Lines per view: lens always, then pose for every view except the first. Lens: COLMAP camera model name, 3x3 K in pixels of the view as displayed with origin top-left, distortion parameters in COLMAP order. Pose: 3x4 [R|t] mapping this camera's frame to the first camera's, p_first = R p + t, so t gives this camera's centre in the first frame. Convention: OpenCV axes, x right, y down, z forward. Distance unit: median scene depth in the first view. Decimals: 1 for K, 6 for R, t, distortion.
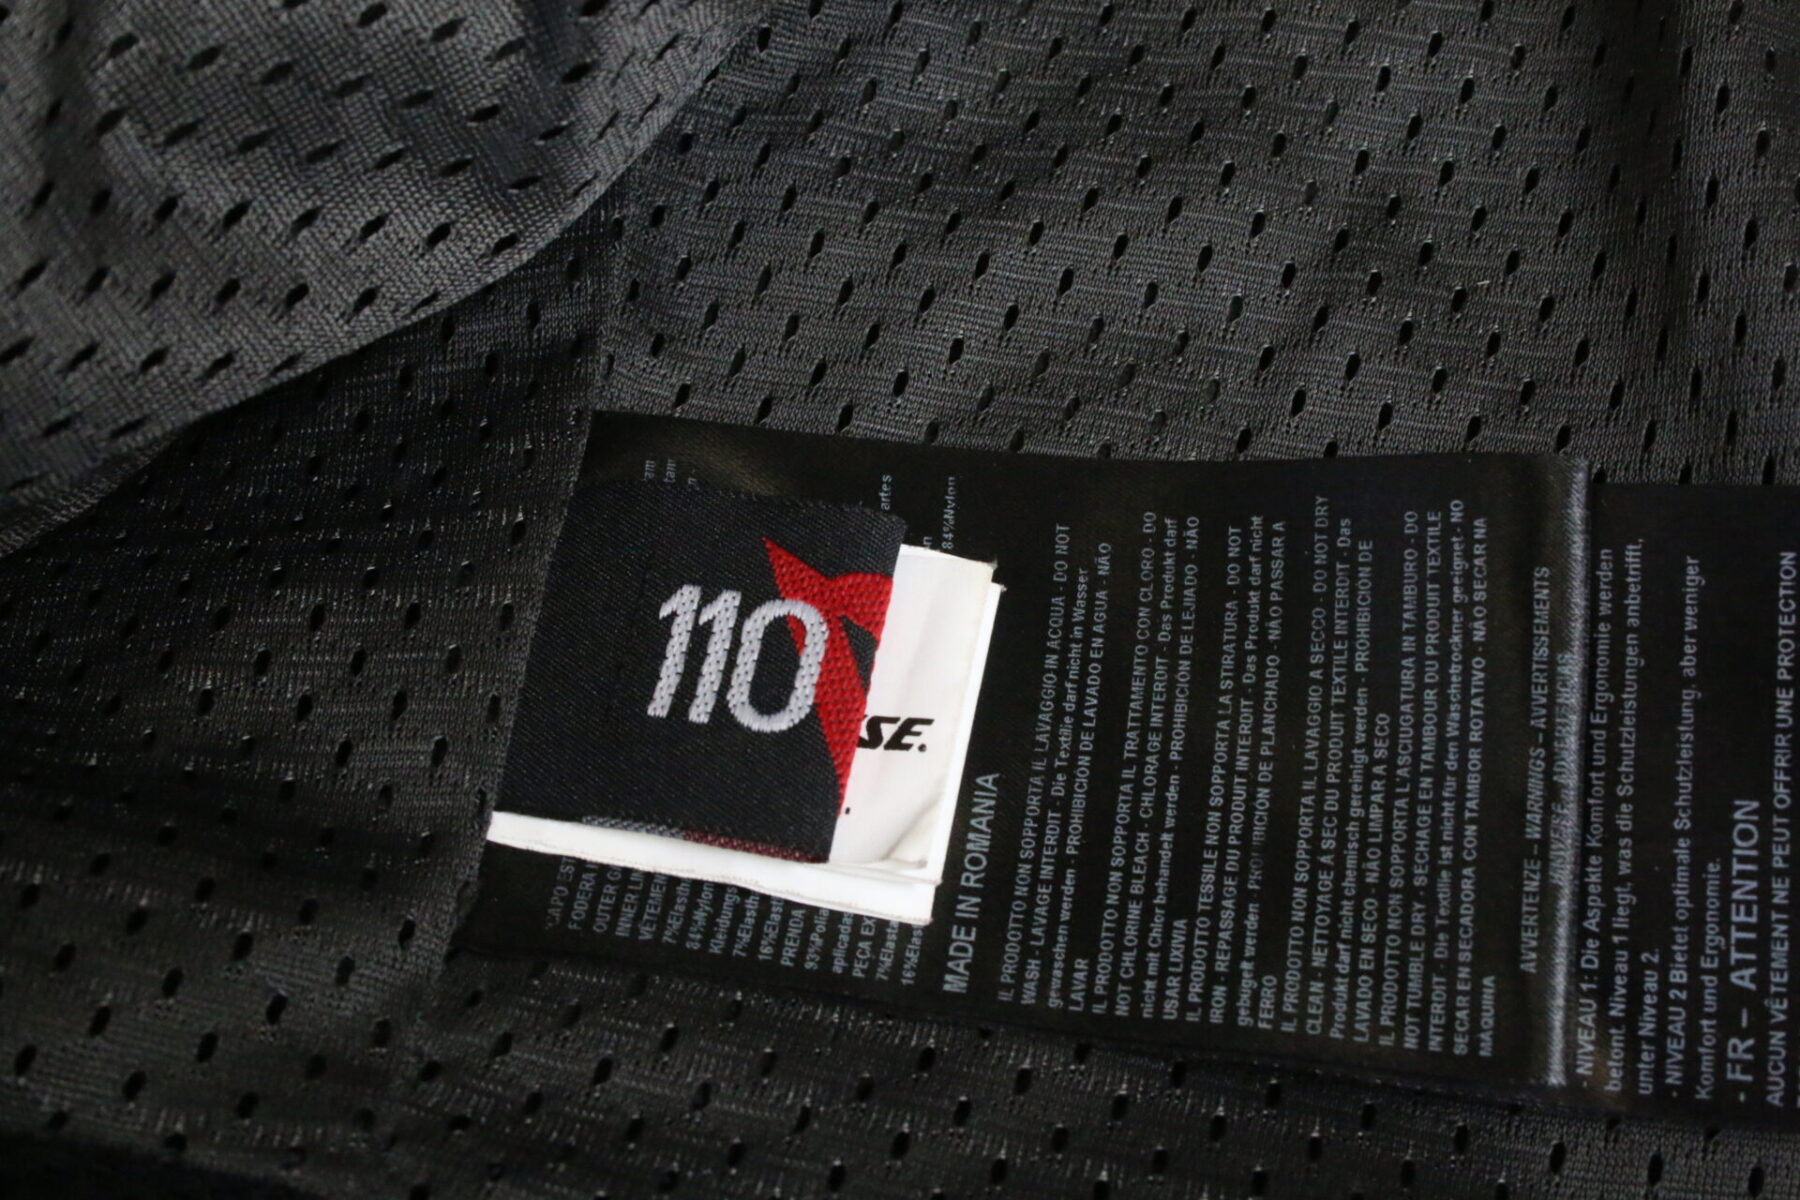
lens RADIAL K [[2927.6, 0, 898.4], [0, 2927.6, 599.0], [0, 0, 1]] dist [-0.057957, 0.000000]
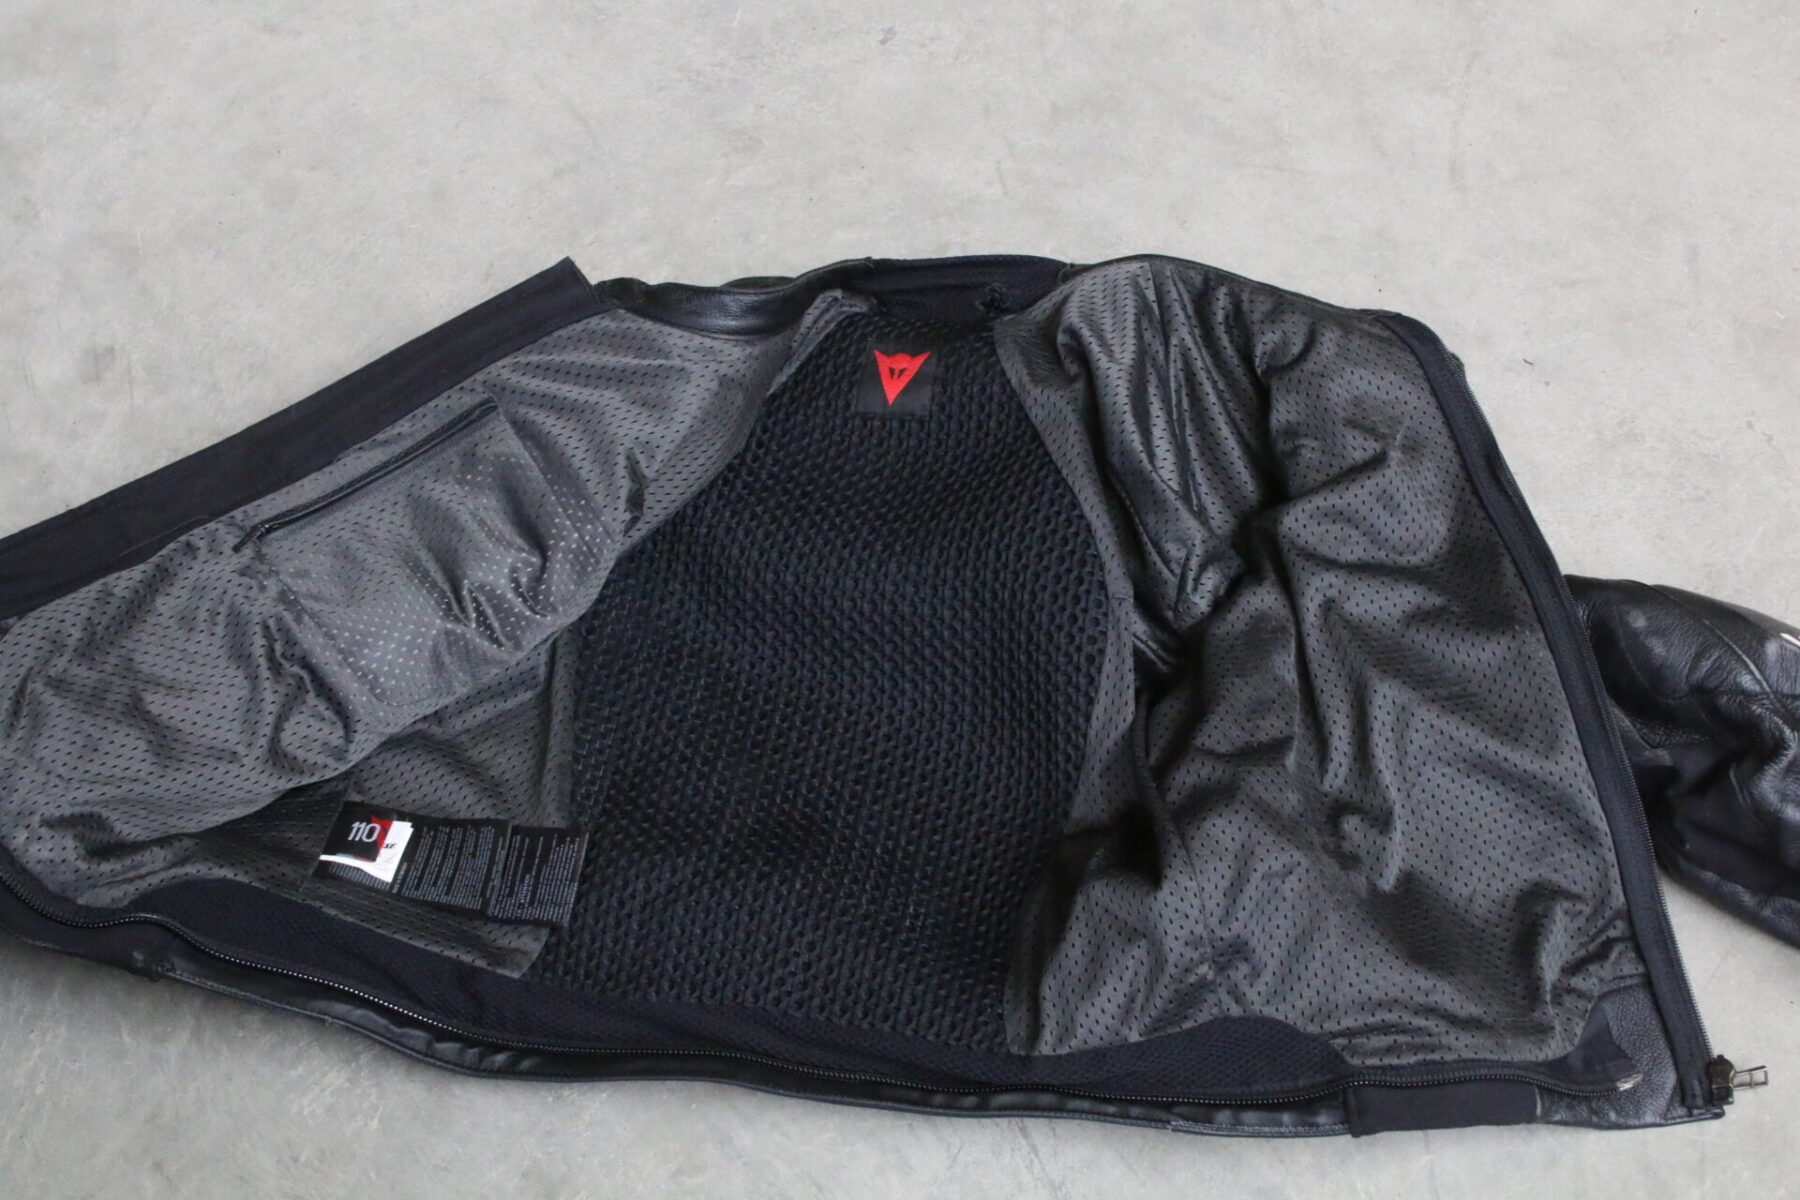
lens RADIAL K [[2927.6, 0, 899.6], [0, 2927.6, 600.8], [0, 0, 1]] dist [-0.057957, 0.000000]
pose [[0.991385, 0.105788, 0.077229, 0.514935], [-0.079289, 0.954036, -0.289013, 1.196129], [-0.104253, 0.280400, 0.954205, -4.947552]]
